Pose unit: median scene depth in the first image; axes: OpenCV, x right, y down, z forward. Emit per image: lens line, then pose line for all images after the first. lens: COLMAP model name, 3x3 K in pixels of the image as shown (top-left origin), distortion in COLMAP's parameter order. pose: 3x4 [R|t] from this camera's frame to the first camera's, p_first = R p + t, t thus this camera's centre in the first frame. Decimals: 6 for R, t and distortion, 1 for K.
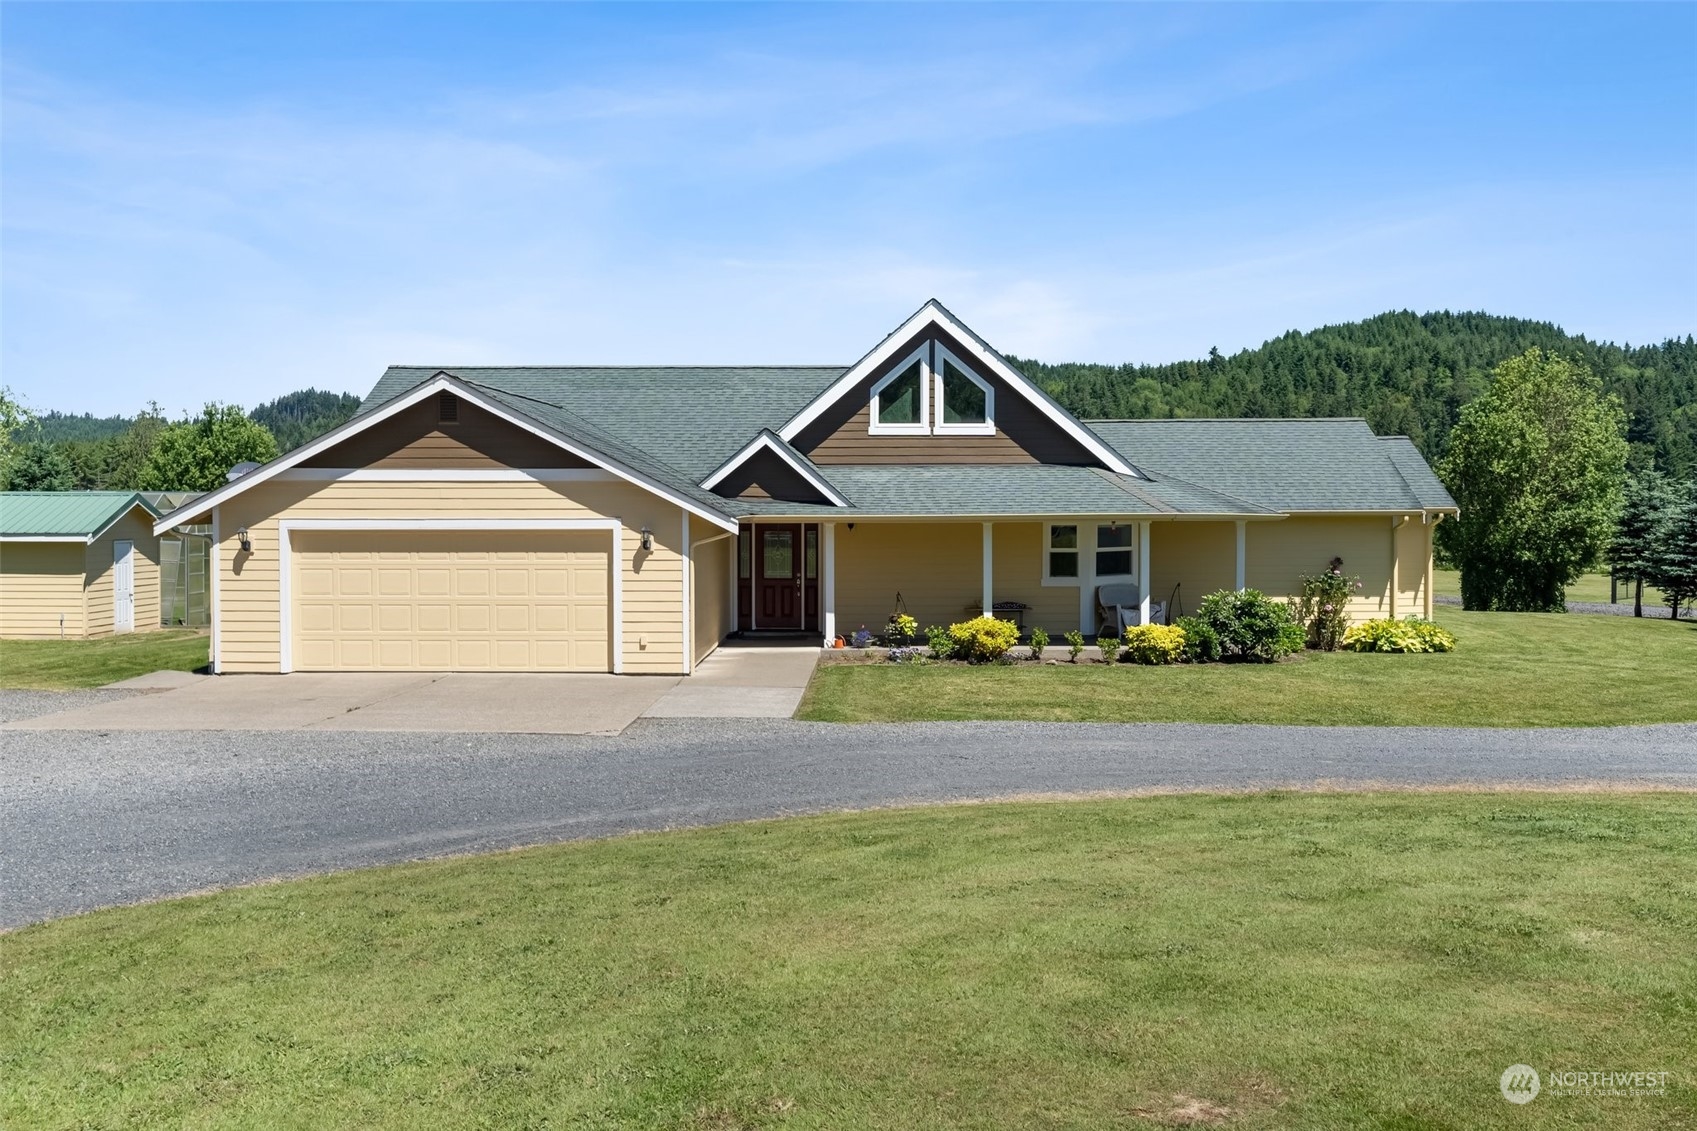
lens RADIAL K [[1564.7, 0, 848.5], [0, 1564.7, 565.5], [0, 0, 1]] dist [0.005470, 0.000383]
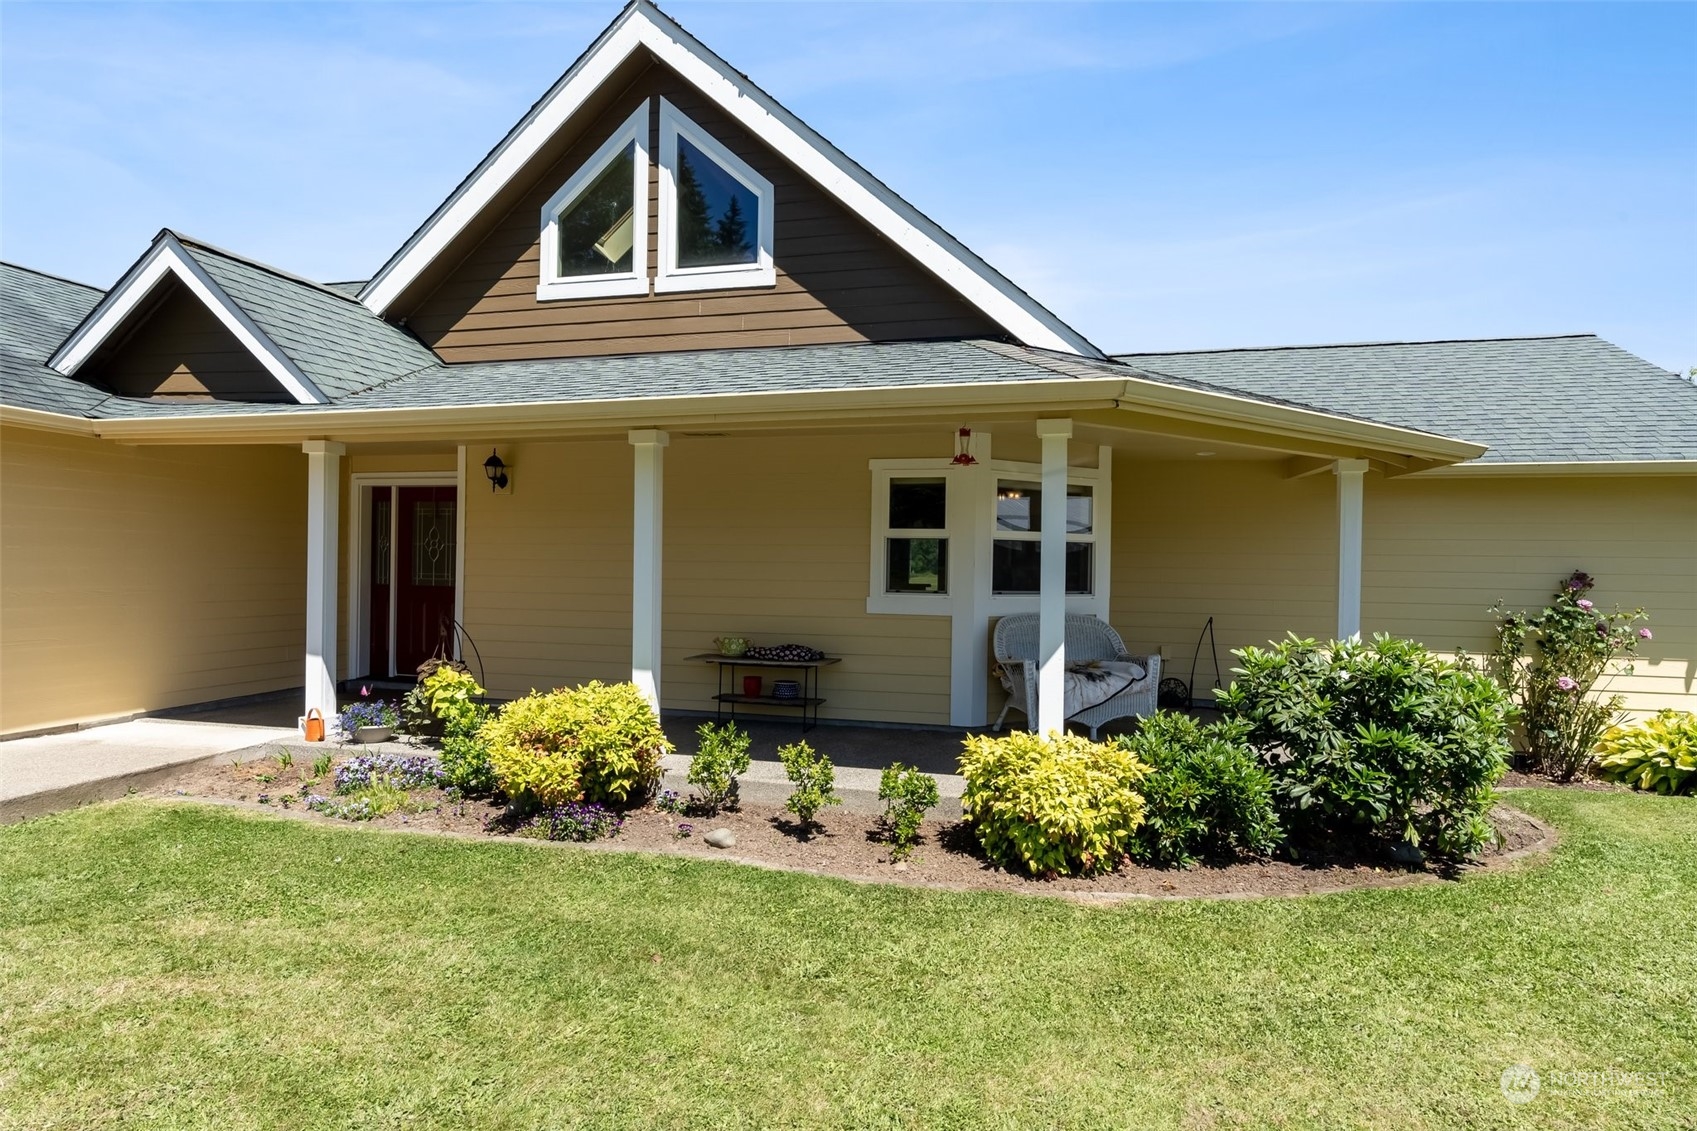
lens RADIAL K [[937.6, 0, 848.5], [0, 937.6, 565.5], [0, 0, 1]] dist [-0.006532, -0.000033]
pose [[0.970410, 0.016659, -0.240890, 0.183975], [-0.027868, 0.998678, -0.043203, 0.011610], [0.239851, 0.048638, 0.969590, 0.738643]]
